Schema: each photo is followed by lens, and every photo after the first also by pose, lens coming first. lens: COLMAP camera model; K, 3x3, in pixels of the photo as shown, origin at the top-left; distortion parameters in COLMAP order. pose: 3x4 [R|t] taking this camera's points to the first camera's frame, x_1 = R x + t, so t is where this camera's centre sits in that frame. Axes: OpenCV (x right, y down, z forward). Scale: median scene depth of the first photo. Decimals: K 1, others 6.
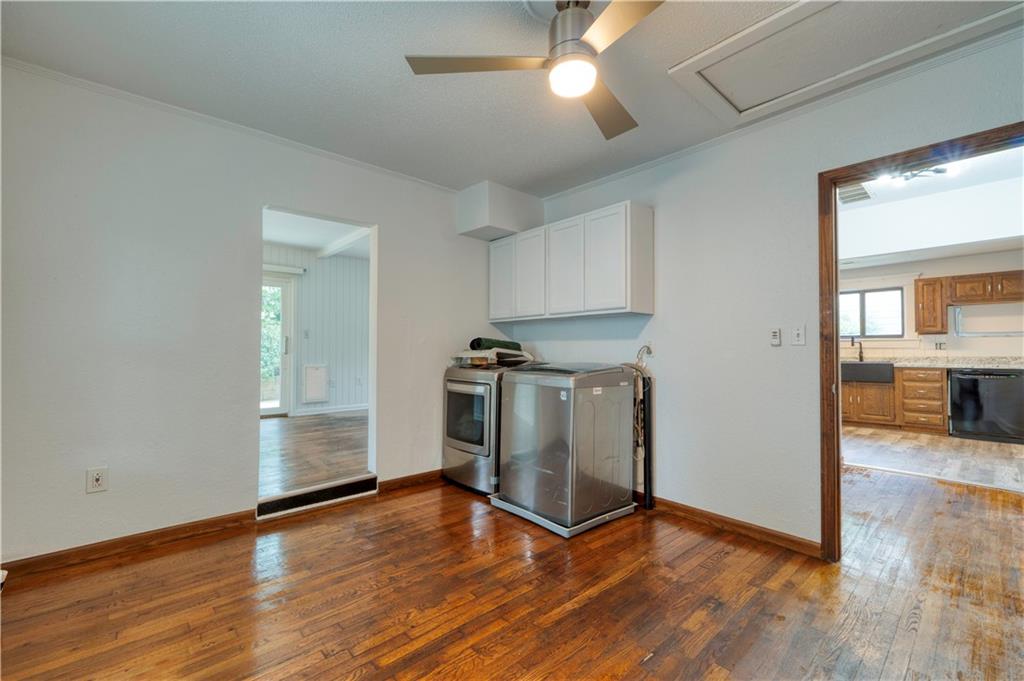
lens RADIAL K [[434.9, 0, 509.5], [0, 434.9, 343.1], [0, 0, 1]] dist [0.011558, 0.000801]
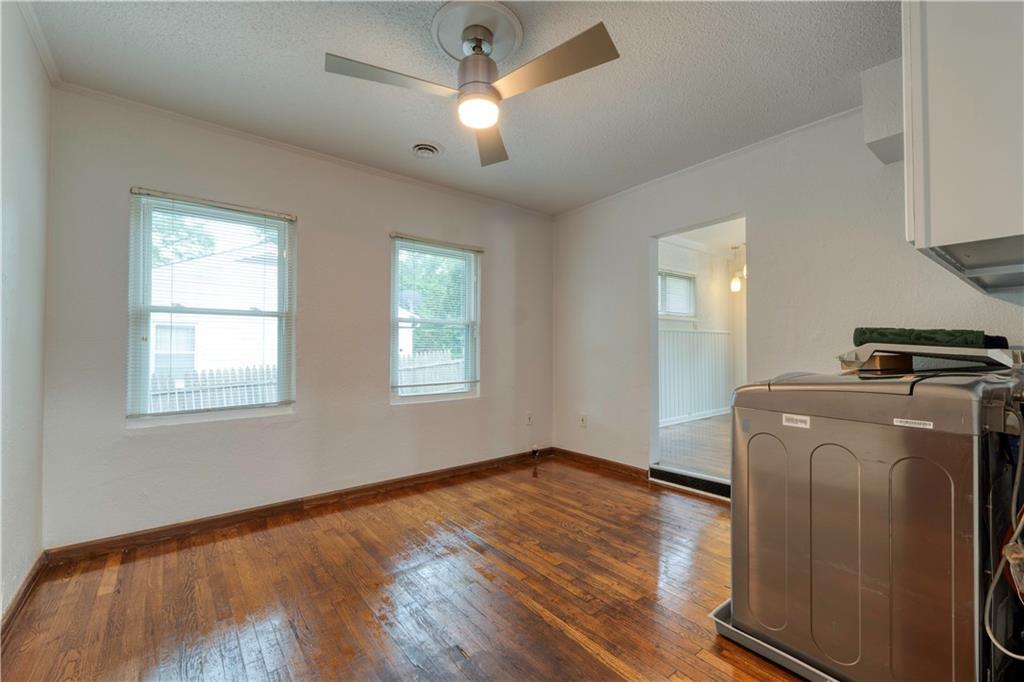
lens RADIAL K [[434.9, 0, 512.9], [0, 434.9, 344.1], [0, 0, 1]] dist [0.011558, 0.000801]
pose [[-0.071368, -0.021554, -0.997217, 0.972734], [0.017822, 0.999579, -0.022881, 0.027007], [0.997291, -0.019405, -0.070954, 0.882611]]
